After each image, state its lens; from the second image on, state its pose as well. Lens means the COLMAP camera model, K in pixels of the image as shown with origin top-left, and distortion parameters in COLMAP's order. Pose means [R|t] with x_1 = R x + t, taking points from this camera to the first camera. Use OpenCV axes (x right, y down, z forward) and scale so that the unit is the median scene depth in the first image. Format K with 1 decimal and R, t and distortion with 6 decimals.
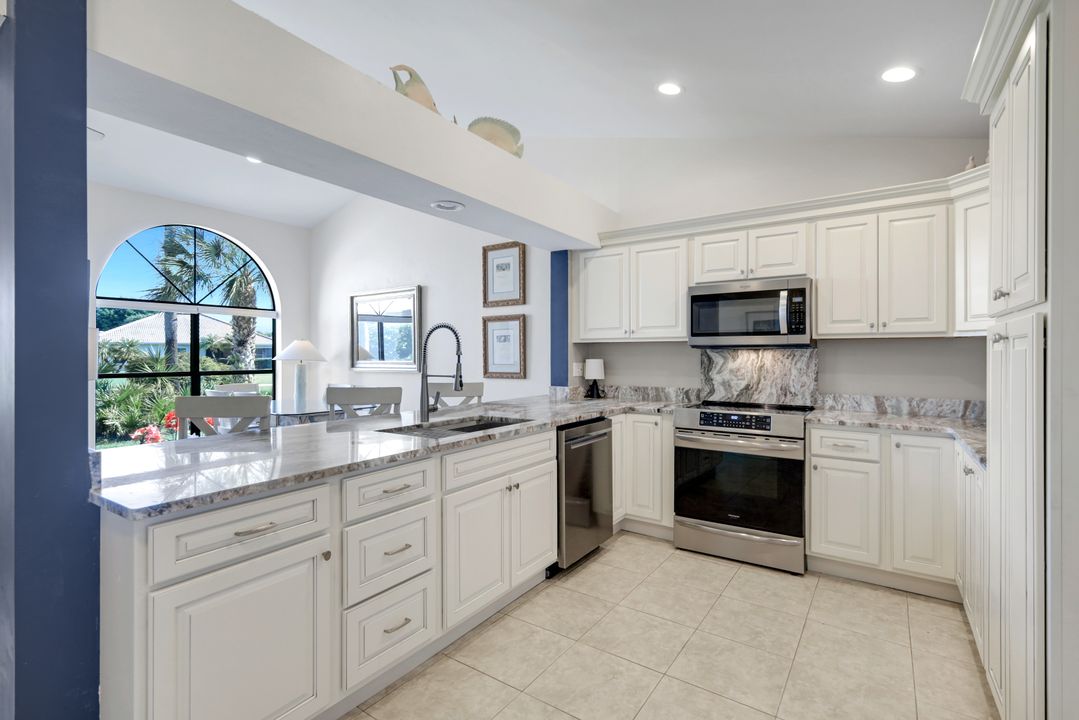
lens RADIAL K [[500.4, 0, 539.3], [0, 500.4, 353.6], [0, 0, 1]] dist [0.009926, -0.000190]
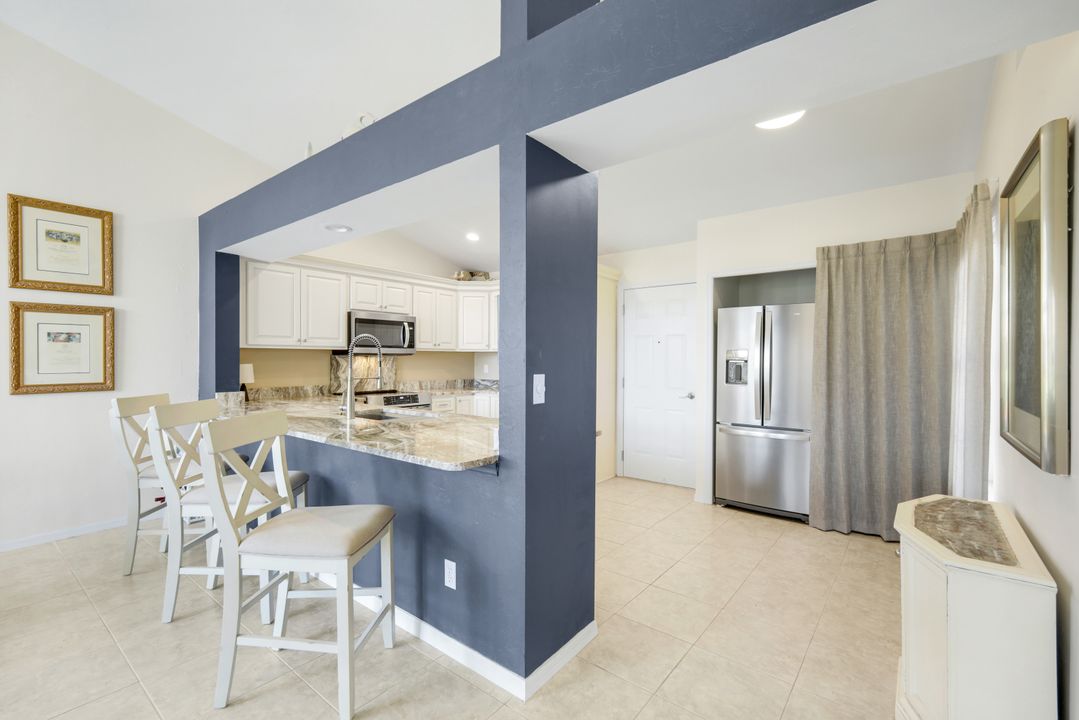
lens RADIAL K [[471.8, 0, 538.0], [0, 471.8, 355.6], [0, 0, 1]] dist [0.004731, -0.000095]
pose [[0.070577, 0.006845, 0.997483, -0.915274], [-0.002725, 0.999974, -0.006669, -0.001264], [-0.997503, -0.002248, 0.070594, 0.360423]]
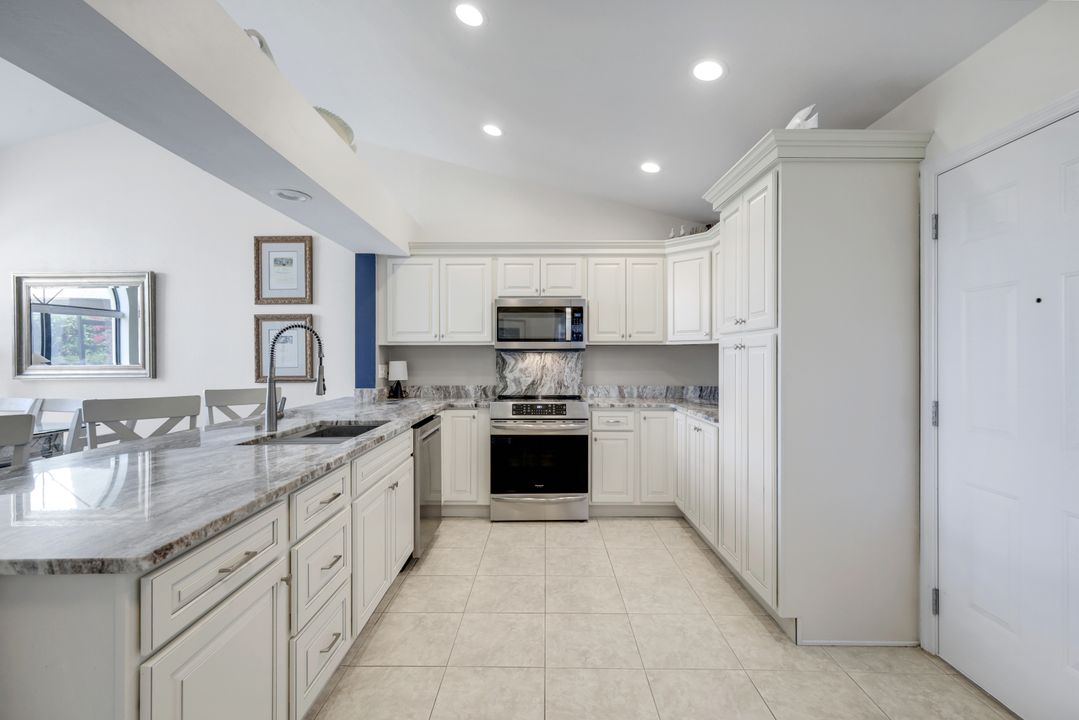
lens RADIAL K [[471.8, 0, 538.0], [0, 471.8, 355.6], [0, 0, 1]] dist [0.004731, -0.000095]
pose [[0.830615, 0.000488, 0.556847, -0.218630], [0.000103, 0.999999, -0.001030, 0.000713], [-0.556847, 0.000913, 0.830615, 0.019823]]
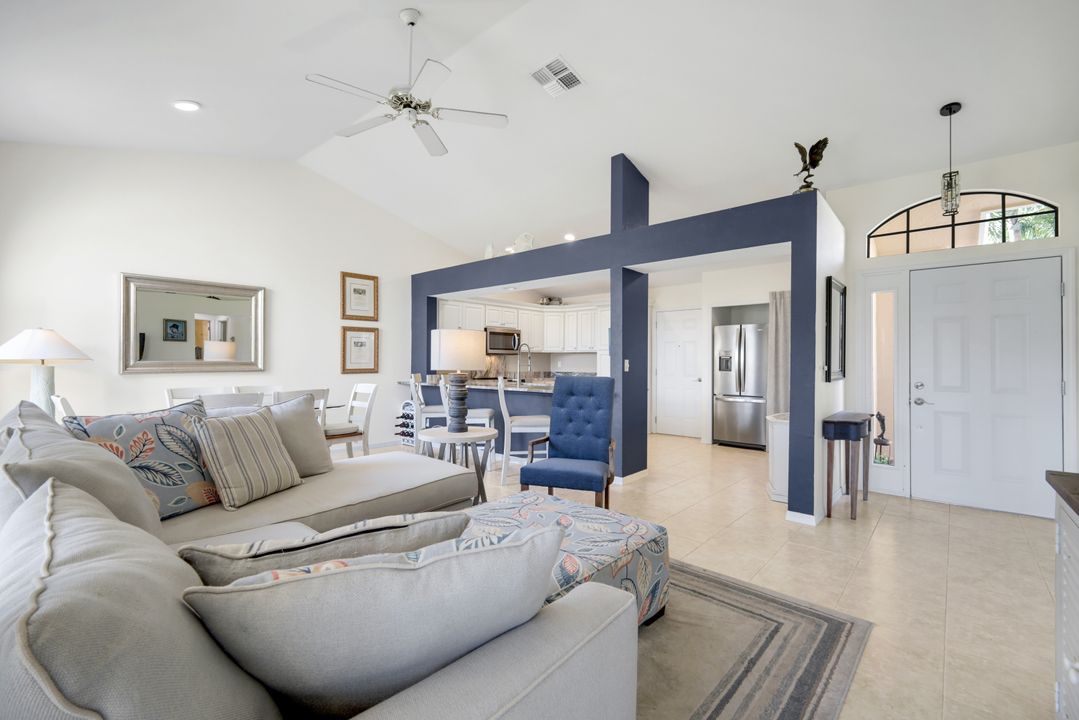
lens RADIAL K [[471.8, 0, 538.0], [0, 471.8, 355.6], [0, 0, 1]] dist [0.004731, -0.000095]
pose [[0.122605, 0.013809, 0.992359, -1.679840], [-0.002489, 0.999904, -0.013606, 0.022341], [-0.992452, -0.000801, 0.122628, 0.474056]]
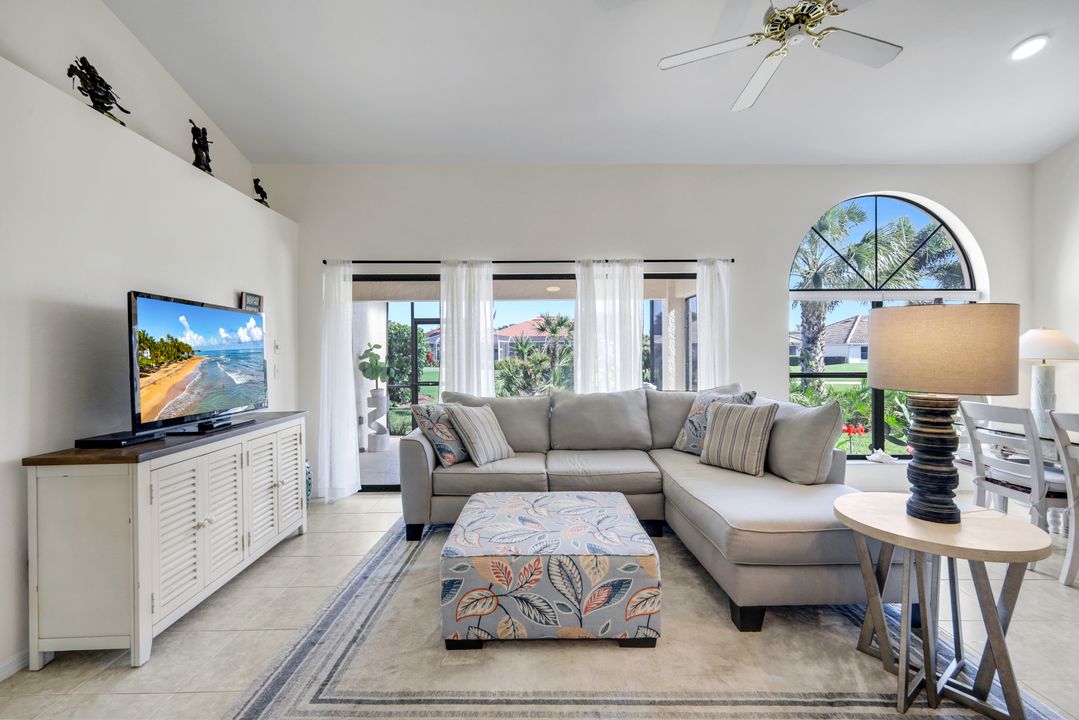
lens RADIAL K [[471.8, 0, 538.0], [0, 471.8, 355.6], [0, 0, 1]] dist [0.004731, -0.000095]
pose [[0.576844, 0.002563, -0.816850, -0.578937], [0.004677, 0.999968, 0.006441, 0.001143], [0.816841, -0.007536, 0.576814, 0.169501]]
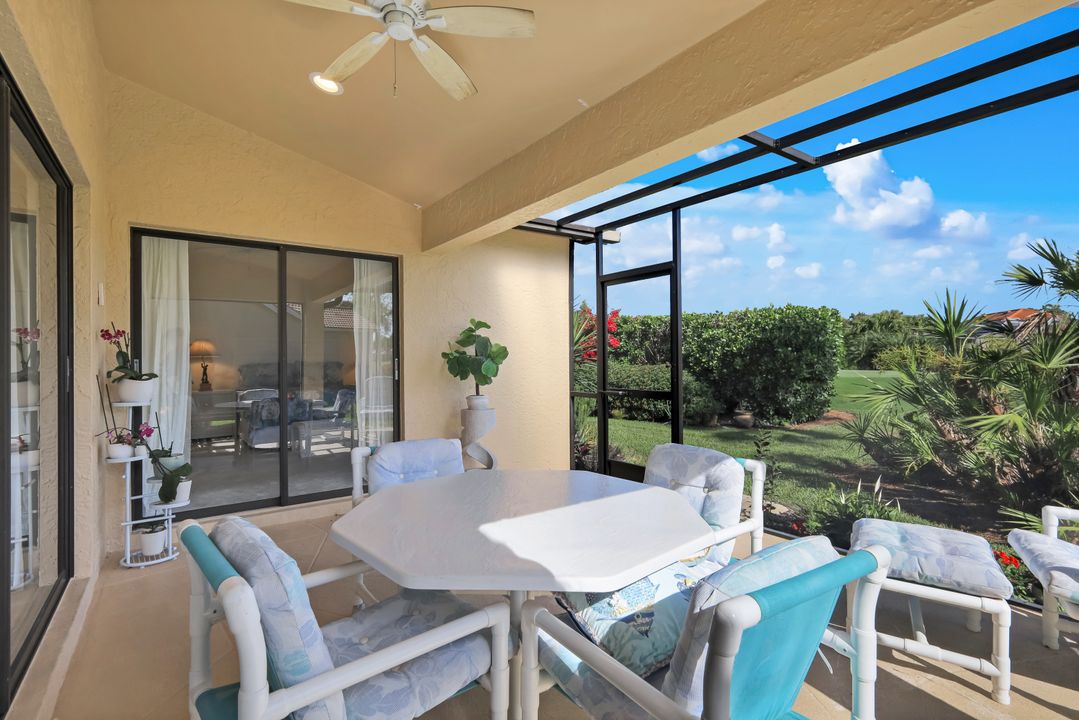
lens RADIAL K [[500.4, 0, 539.3], [0, 500.4, 353.6], [0, 0, 1]] dist [0.009926, -0.000190]
pose [[-0.330886, -0.003856, -0.943663, -1.402055], [0.006055, 0.999962, -0.006210, 0.052024], [0.943651, -0.007768, -0.330850, 1.250743]]
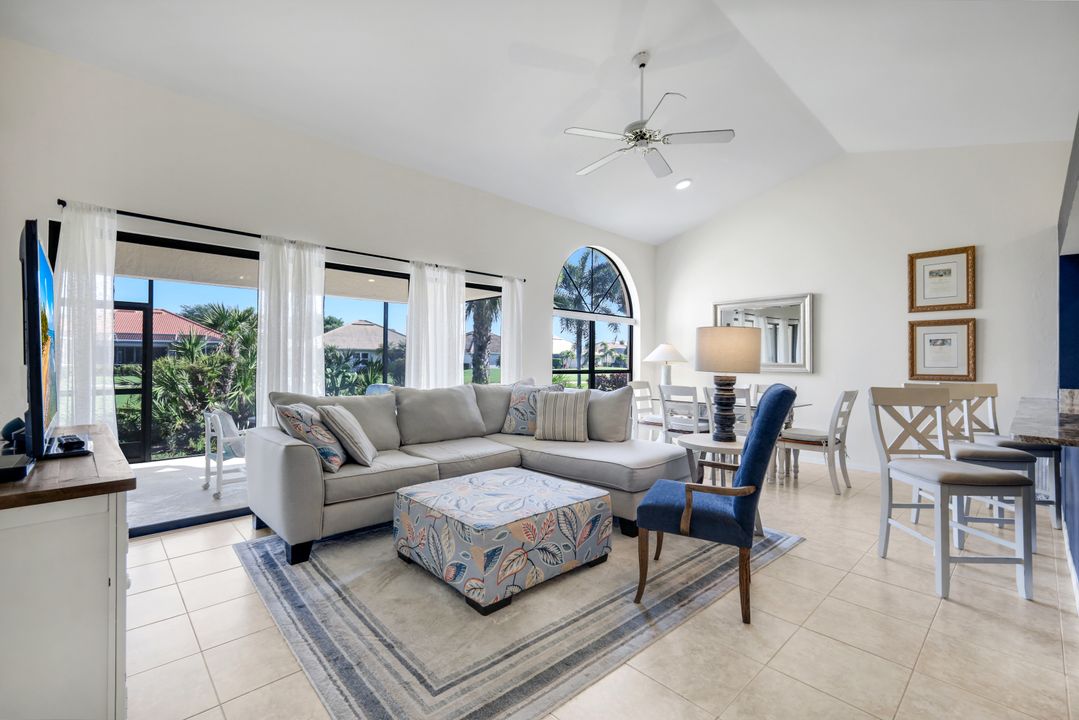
lens RADIAL K [[469.9, 0, 539.5], [0, 469.9, 359.2], [0, 0, 1]] dist [0.003662, 0.000113]
pose [[0.978734, 0.010743, -0.204850, -0.892005], [-0.011418, 0.999933, -0.002111, 0.021488], [0.204814, 0.004405, 0.978791, -0.160505]]
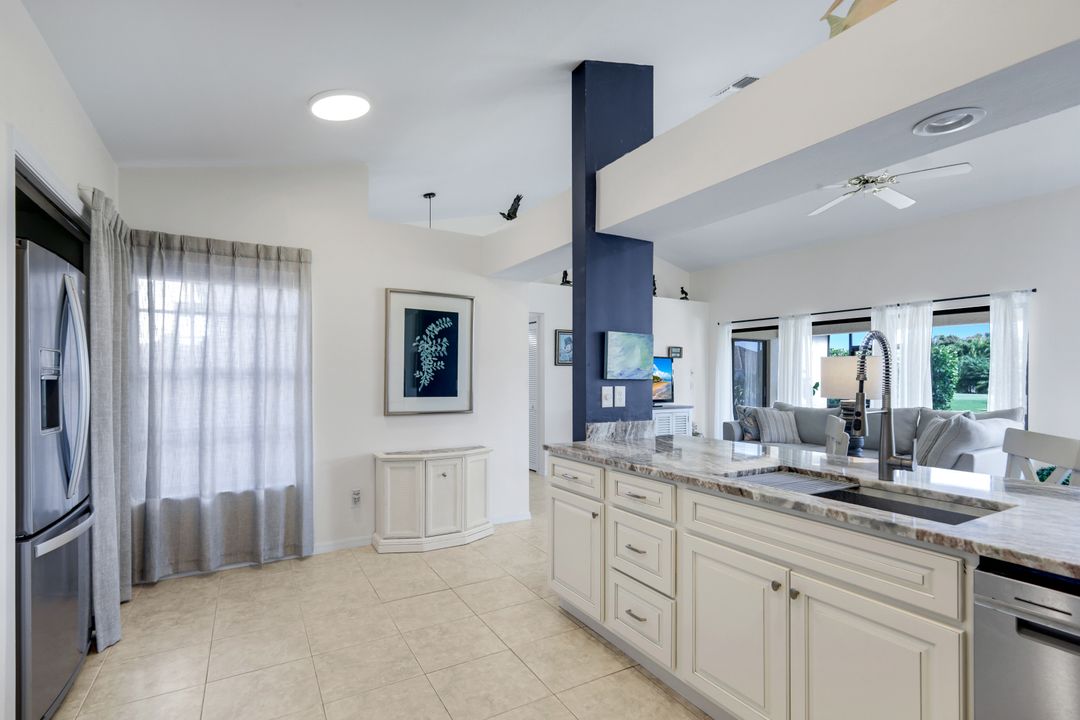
lens RADIAL K [[510.5, 0, 538.7], [0, 510.5, 377.5], [0, 0, 1]] dist [-0.000293, 0.000023]
pose [[-0.427220, 0.002088, -0.904146, 0.415901], [-0.003148, 0.999988, 0.003797, -0.001452], [0.904142, 0.004469, -0.427208, 0.625838]]
